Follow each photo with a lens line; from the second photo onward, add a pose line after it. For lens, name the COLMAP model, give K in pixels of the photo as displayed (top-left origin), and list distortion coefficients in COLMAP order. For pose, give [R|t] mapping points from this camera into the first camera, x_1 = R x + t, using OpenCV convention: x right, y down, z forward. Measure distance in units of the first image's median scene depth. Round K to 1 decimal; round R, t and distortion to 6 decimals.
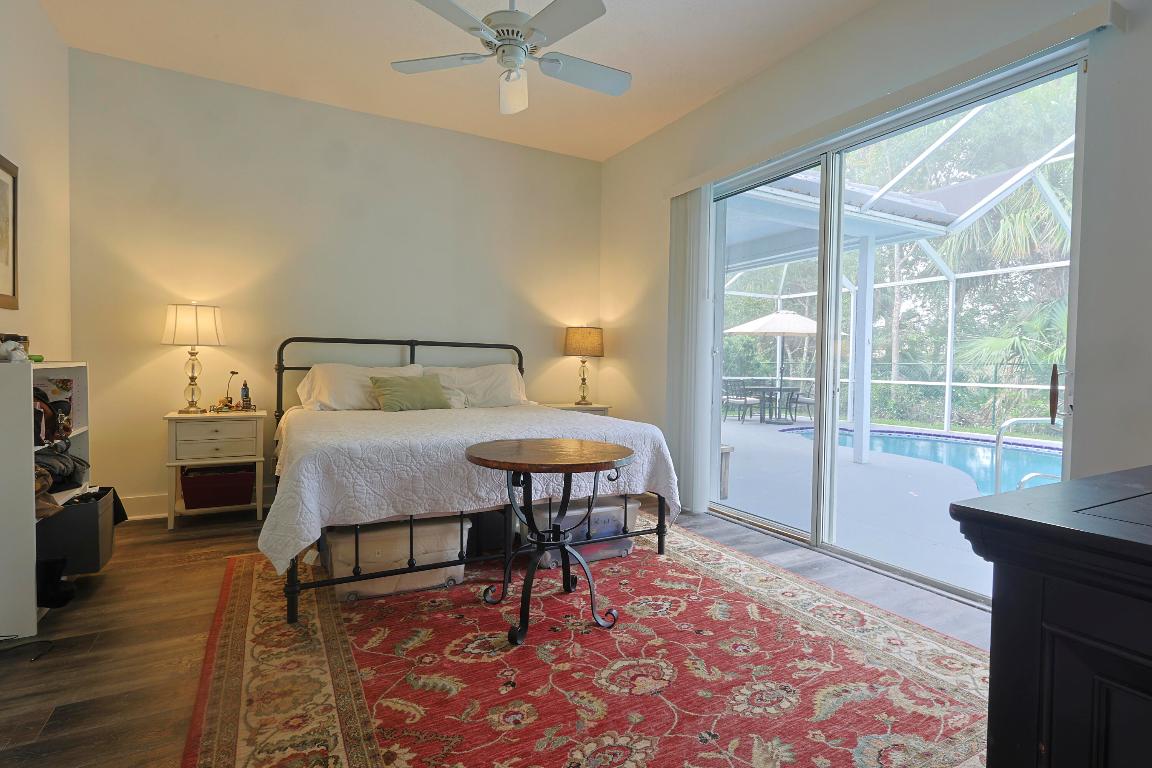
lens RADIAL K [[564.2, 0, 575.5], [0, 564.2, 379.7], [0, 0, 1]] dist [-0.001942, 0.001964]
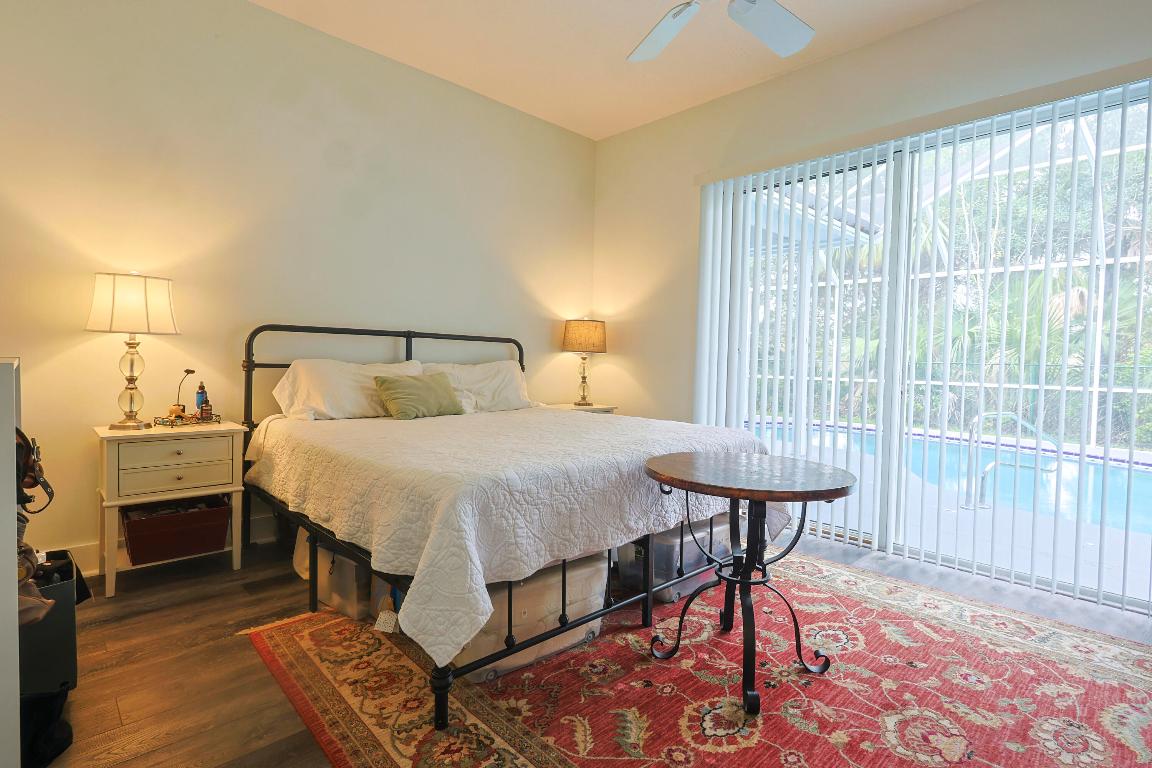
lens RADIAL K [[564.2, 0, 575.3], [0, 564.2, 380.7], [0, 0, 1]] dist [-0.001942, 0.001964]
pose [[0.965330, -0.003455, 0.261008, -0.328335], [0.000132, 0.999919, 0.012747, -0.010226], [-0.261031, -0.012270, 0.965253, 0.172139]]
